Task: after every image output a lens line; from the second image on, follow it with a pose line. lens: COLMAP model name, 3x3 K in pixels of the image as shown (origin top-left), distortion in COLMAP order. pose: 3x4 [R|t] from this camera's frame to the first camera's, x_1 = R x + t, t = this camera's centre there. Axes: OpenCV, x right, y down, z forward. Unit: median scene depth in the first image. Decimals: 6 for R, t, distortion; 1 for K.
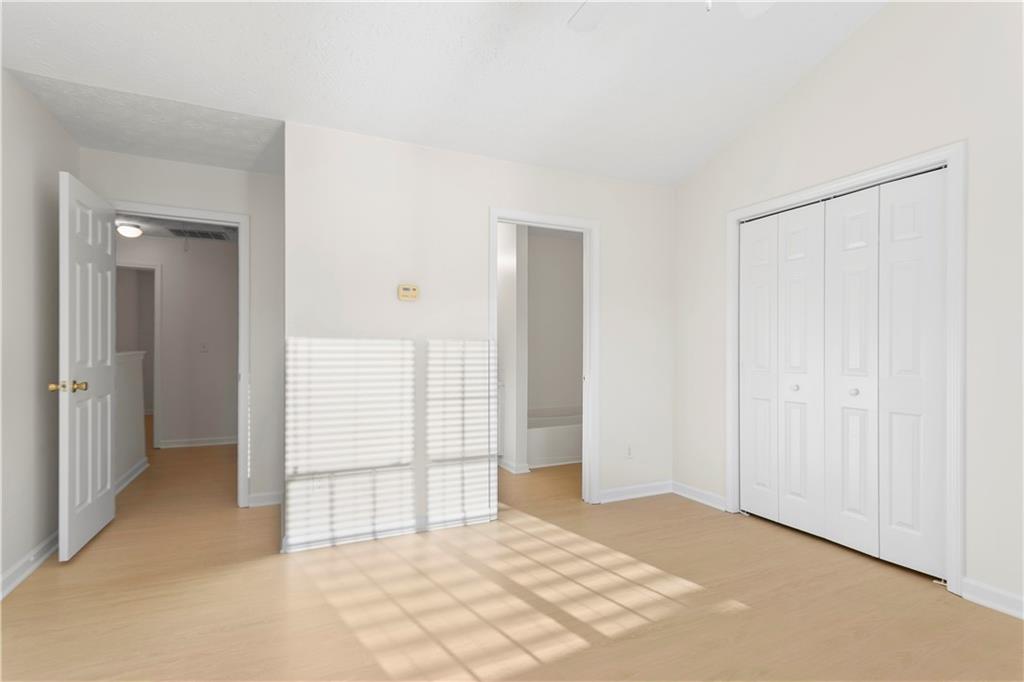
lens RADIAL K [[515.3, 0, 514.3], [0, 515.3, 346.7], [0, 0, 1]] dist [0.013883, 0.000177]
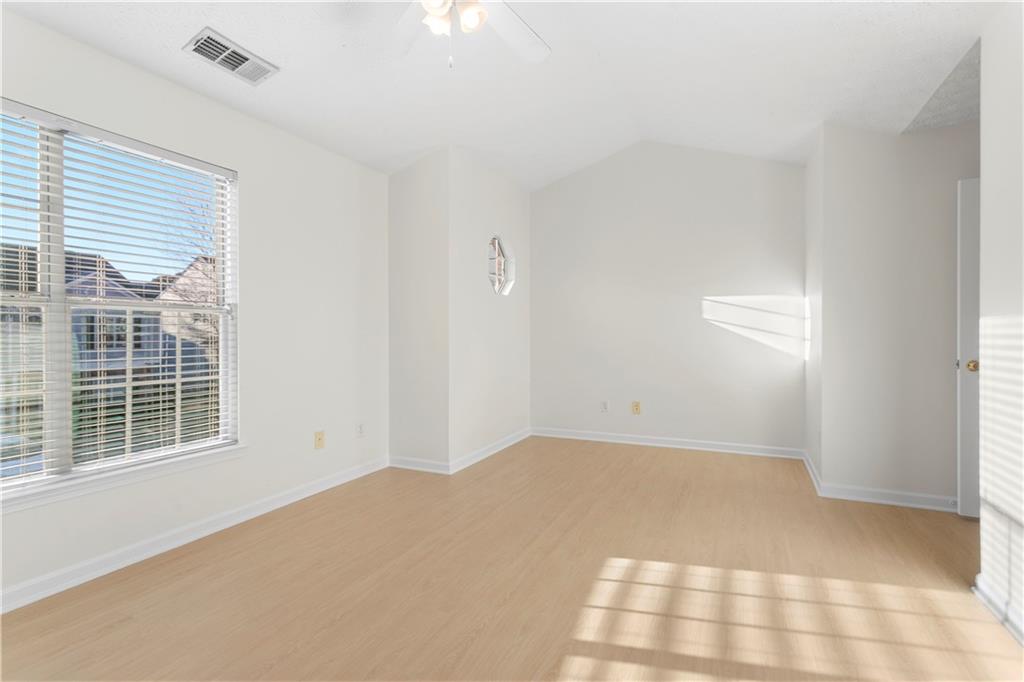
lens RADIAL K [[515.3, 0, 514.3], [0, 515.3, 346.7], [0, 0, 1]] dist [0.013883, 0.000177]
pose [[-0.744592, 0.015853, -0.667331, 0.592907], [0.001863, 0.999763, 0.021671, 0.006324], [0.667517, 0.014893, -0.744446, 1.115866]]
